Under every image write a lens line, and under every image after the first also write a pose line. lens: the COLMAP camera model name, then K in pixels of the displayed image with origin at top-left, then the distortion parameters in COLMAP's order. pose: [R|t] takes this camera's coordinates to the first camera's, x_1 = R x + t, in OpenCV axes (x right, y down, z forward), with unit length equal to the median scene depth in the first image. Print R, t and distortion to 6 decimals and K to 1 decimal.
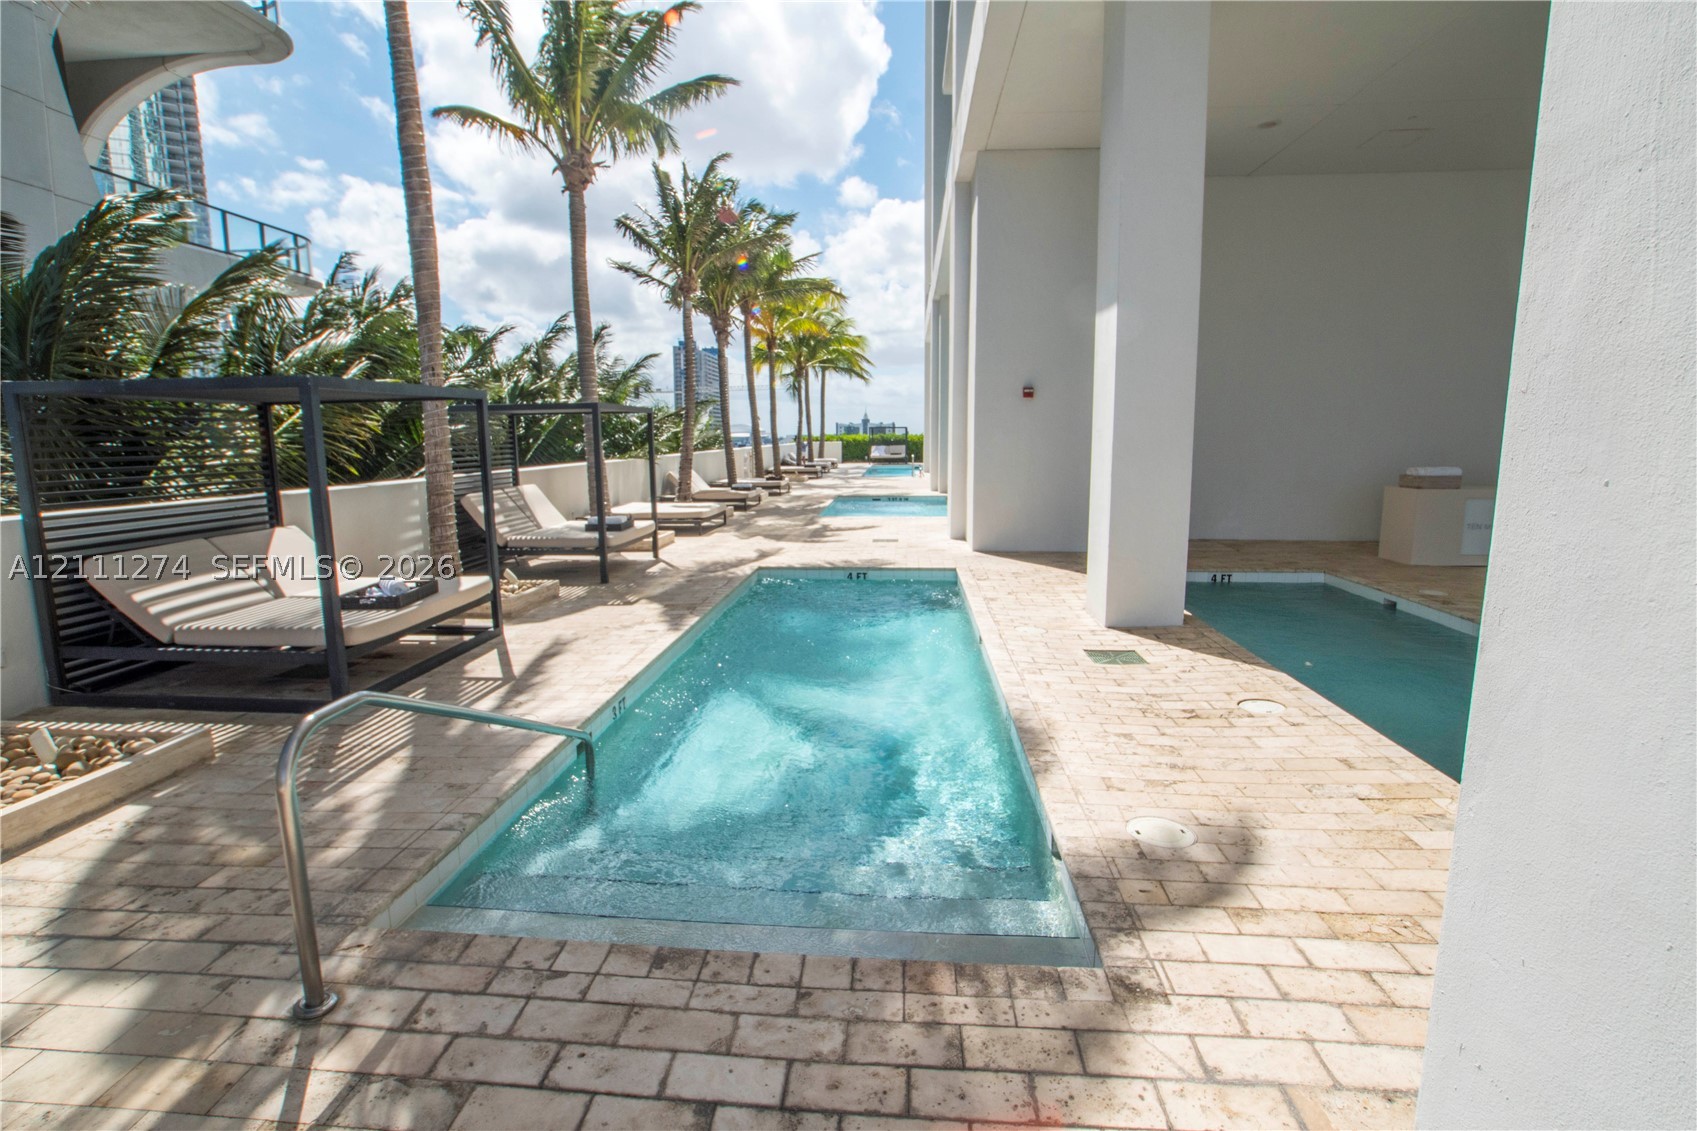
lens RADIAL K [[810.3, 0, 842.3], [0, 810.3, 567.3], [0, 0, 1]] dist [-0.037300, 0.002471]
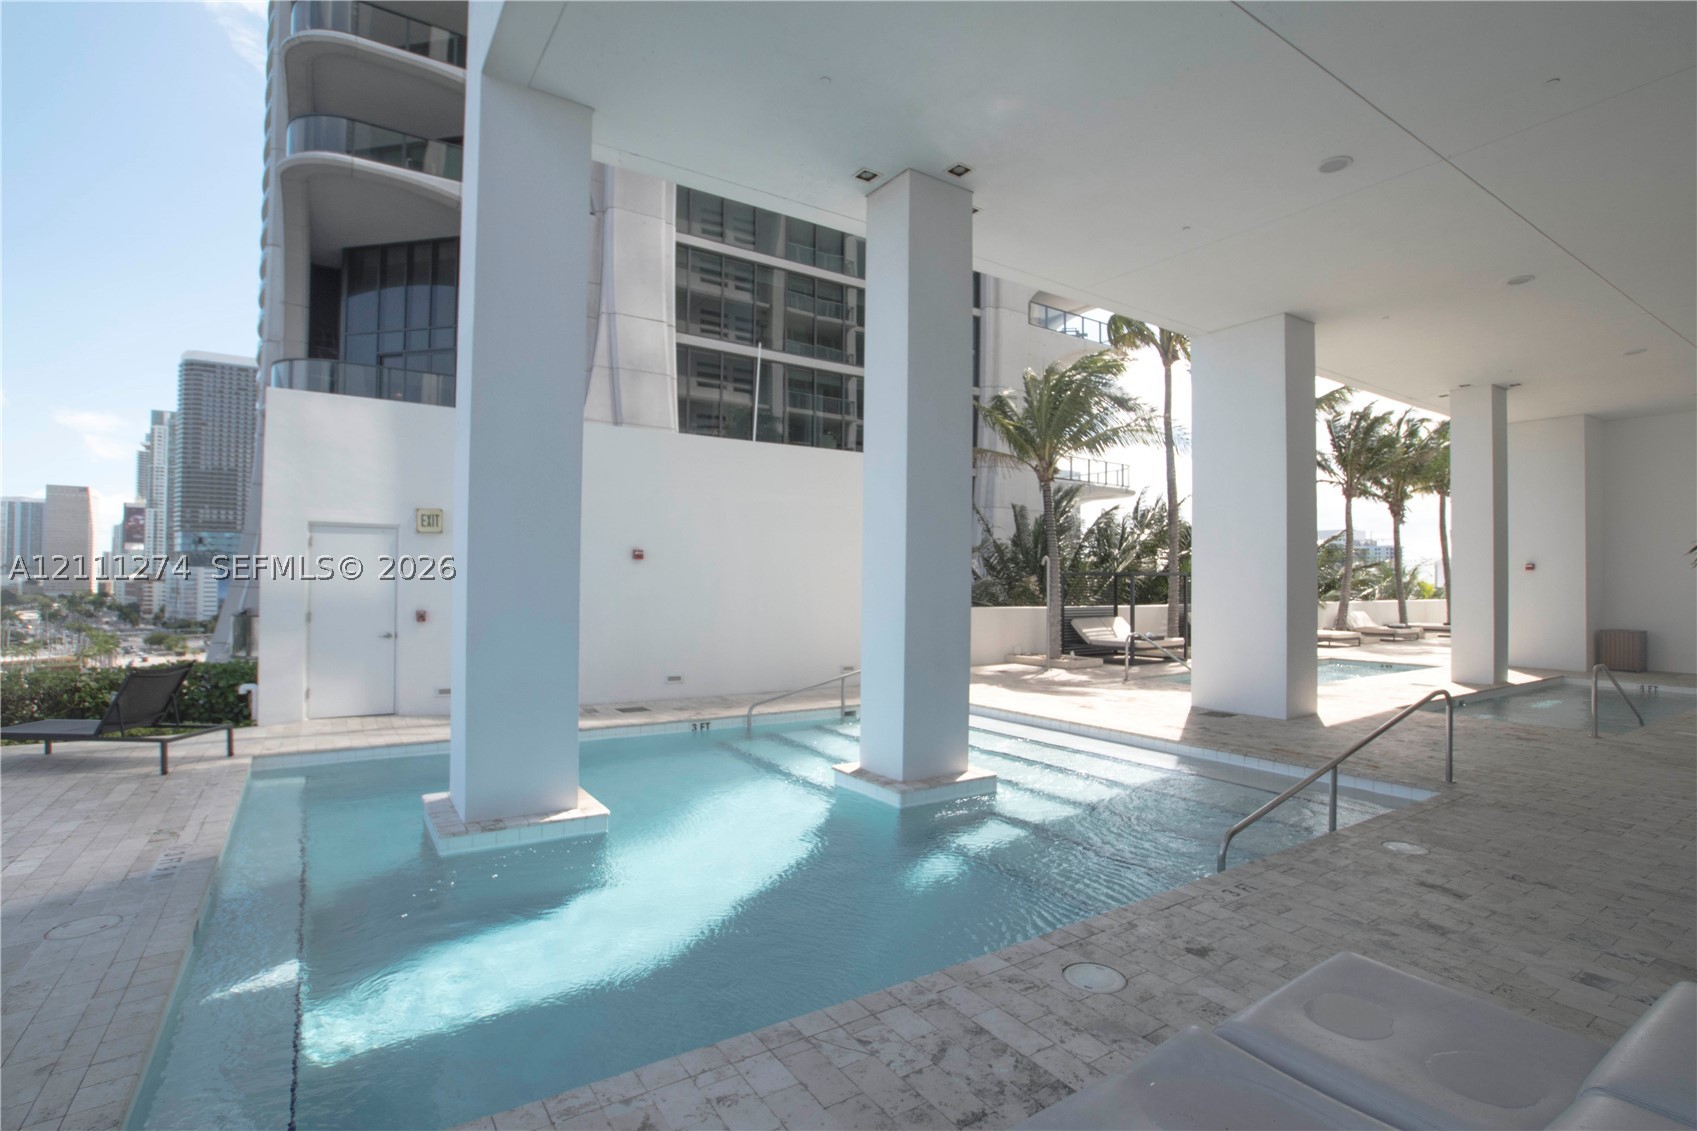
lens RADIAL K [[810.3, 0, 842.5], [0, 810.3, 572.2], [0, 0, 1]] dist [-0.037300, 0.002471]
pose [[0.620147, 0.005411, -0.784467, 0.972114], [-0.140758, 0.984515, -0.104483, 0.234104], [0.771755, 0.175215, 0.611305, -1.588267]]
